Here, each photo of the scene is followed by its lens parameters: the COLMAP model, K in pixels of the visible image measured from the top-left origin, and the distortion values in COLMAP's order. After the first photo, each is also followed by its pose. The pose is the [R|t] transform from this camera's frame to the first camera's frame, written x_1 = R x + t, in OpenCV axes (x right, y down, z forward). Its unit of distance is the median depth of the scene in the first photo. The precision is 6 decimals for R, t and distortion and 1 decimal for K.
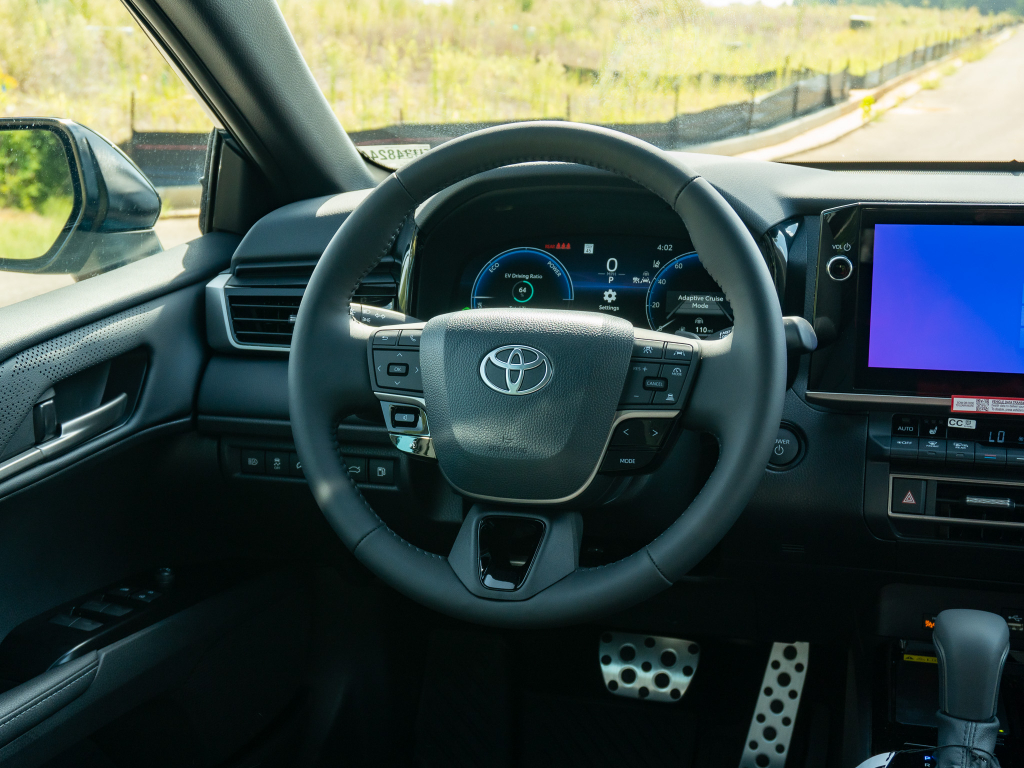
lens RADIAL K [[1369.1, 0, 513.4], [0, 1369.1, 391.0], [0, 0, 1]] dist [-0.005772, 0.000000]
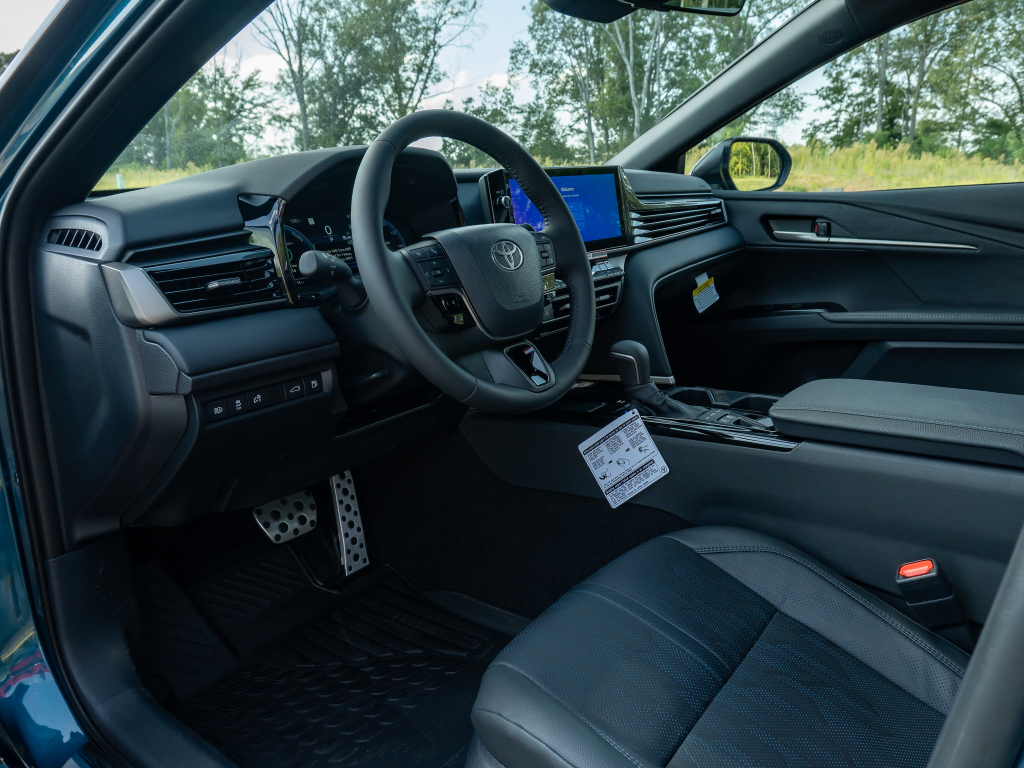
lens RADIAL K [[767.8, 0, 523.7], [0, 767.8, 392.3], [0, 0, 1]] dist [-0.025045, 0.004767]
pose [[0.372188, -0.249538, 0.893984, -0.786793], [0.253465, 0.953897, 0.160738, -0.001863], [-0.892878, 0.166769, 0.418278, 0.576417]]
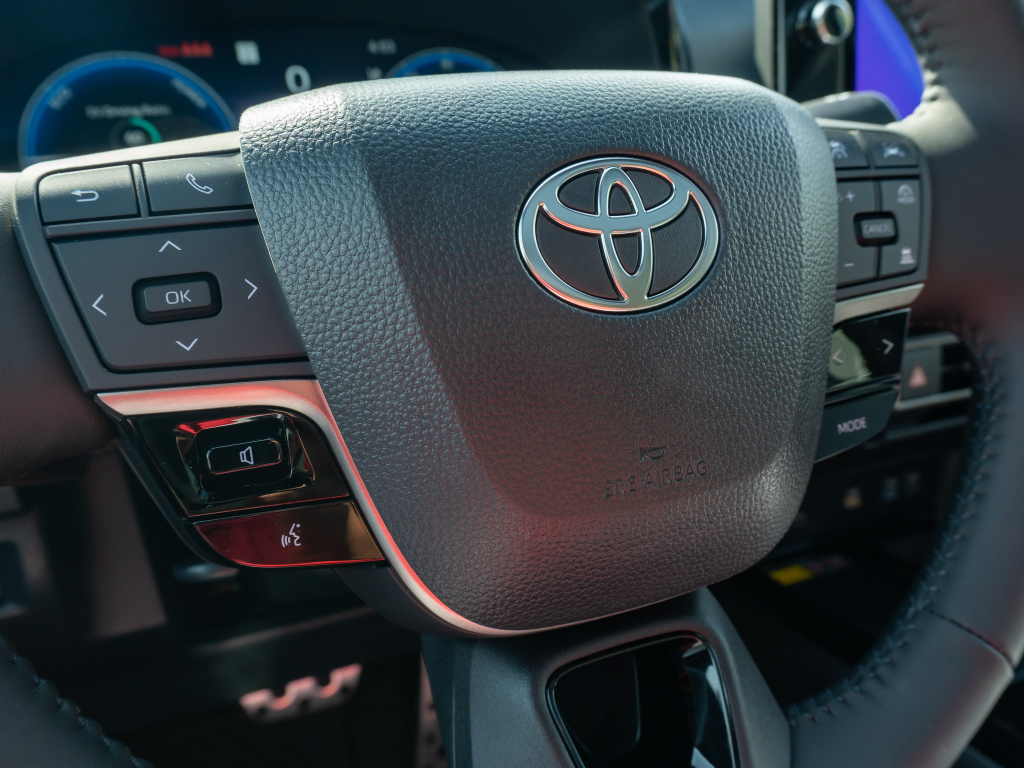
lens RADIAL K [[939.0, 0, 520.0], [0, 939.0, 389.2], [0, 0, 1]] dist [-0.014598, 0.000000]
pose [[0.751740, -0.211093, 0.624761, -0.150826], [0.150394, 0.977296, 0.149246, -0.015037], [-0.642081, -0.018234, 0.766420, 0.778243]]
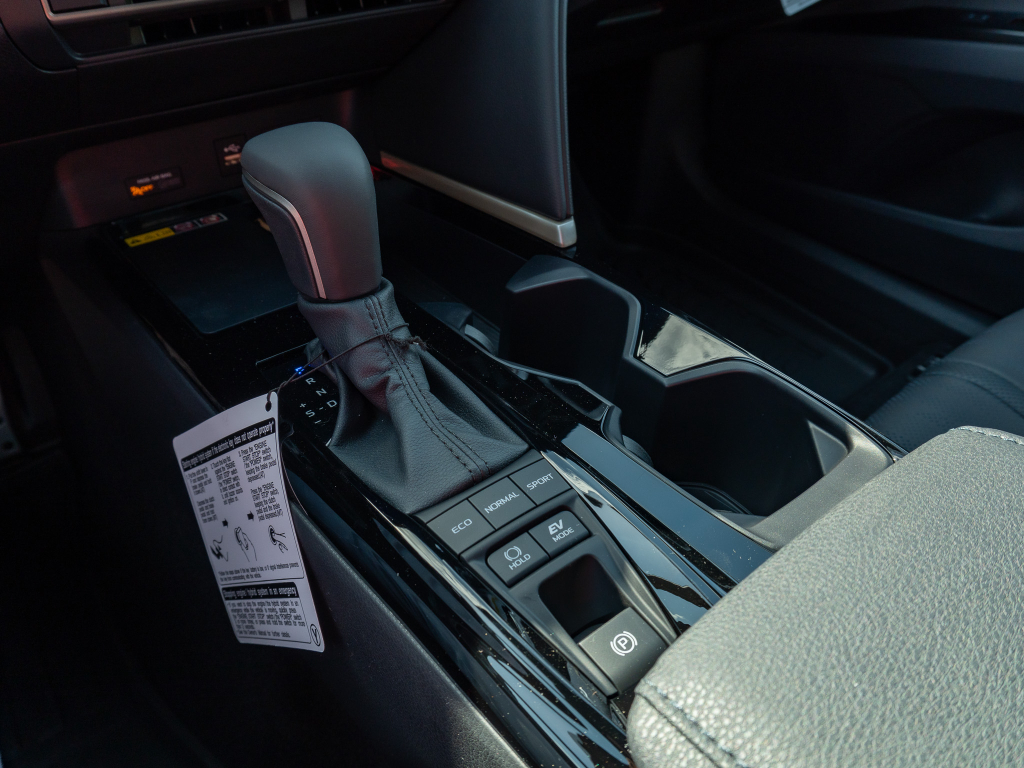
lens RADIAL K [[767.8, 0, 521.9], [0, 767.8, 395.9], [0, 0, 1]] dist [-0.025045, 0.004767]
pose [[0.573624, -0.505376, 0.644632, 0.105106], [0.164471, 0.842017, 0.513766, 0.094395], [-0.802437, -0.188685, 0.566121, 0.641599]]
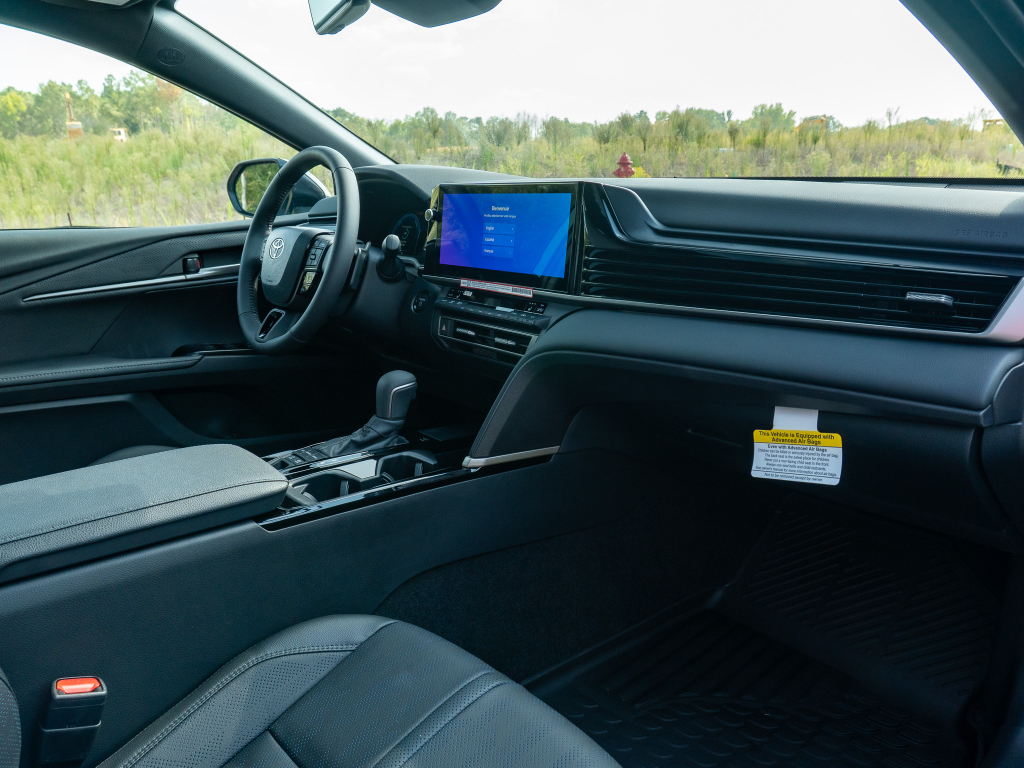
lens RADIAL K [[767.8, 0, 514.8], [0, 767.8, 380.1], [0, 0, 1]] dist [-0.025045, 0.004767]
pose [[0.837257, 0.137550, -0.529226, 1.015224], [-0.119835, 0.990473, 0.067849, 0.066316], [0.533516, 0.006613, 0.845764, 0.075408]]
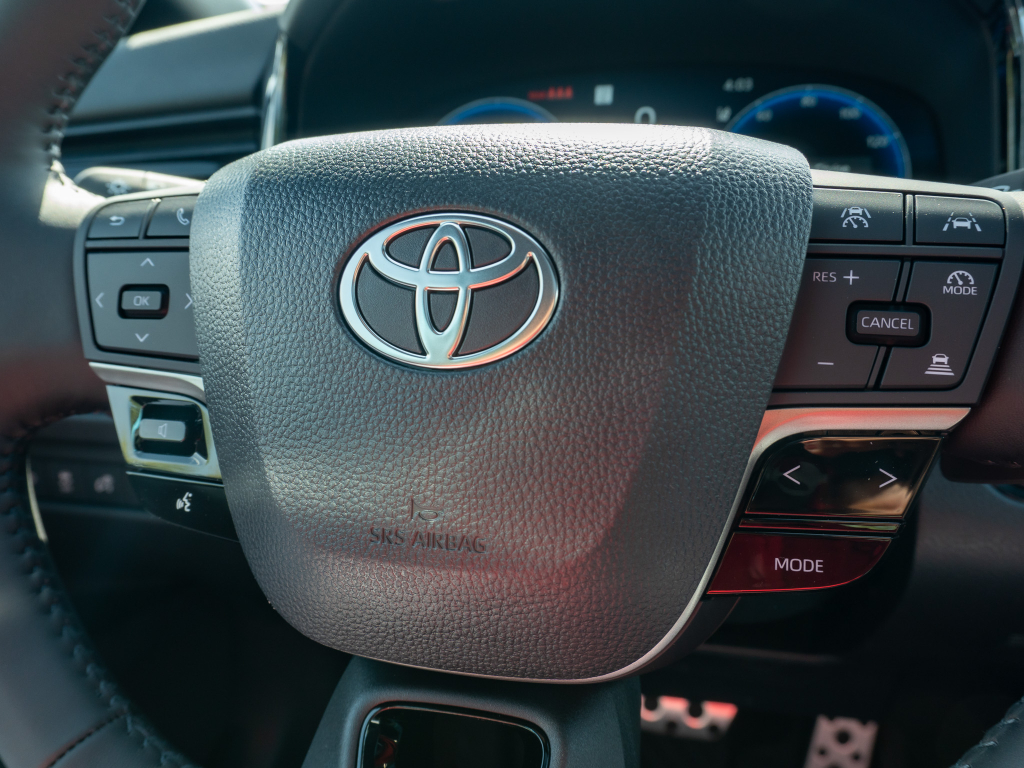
lens RADIAL K [[939.0, 0, 516.1], [0, 939.0, 385.3], [0, 0, 1]] dist [-0.014598, 0.000000]
pose [[0.999707, -0.023812, 0.004340, 0.015423], [0.023518, 0.998013, 0.058448, -0.005233], [-0.005723, -0.058329, 0.998281, 0.717309]]
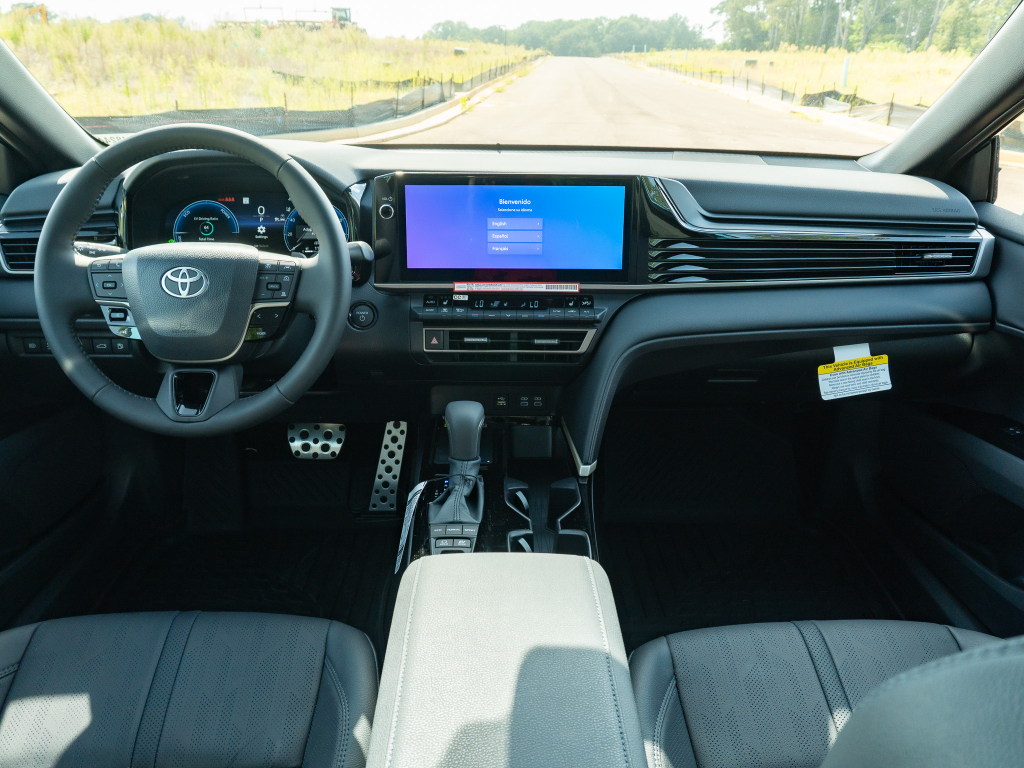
lens RADIAL K [[767.8, 0, 517.8], [0, 767.8, 385.3], [0, 0, 1]] dist [-0.025045, 0.004767]
pose [[0.952586, -0.090171, 0.290600, 0.095863], [0.045150, 0.986395, 0.158071, -0.018855], [-0.300900, -0.137456, 0.943698, 0.006224]]
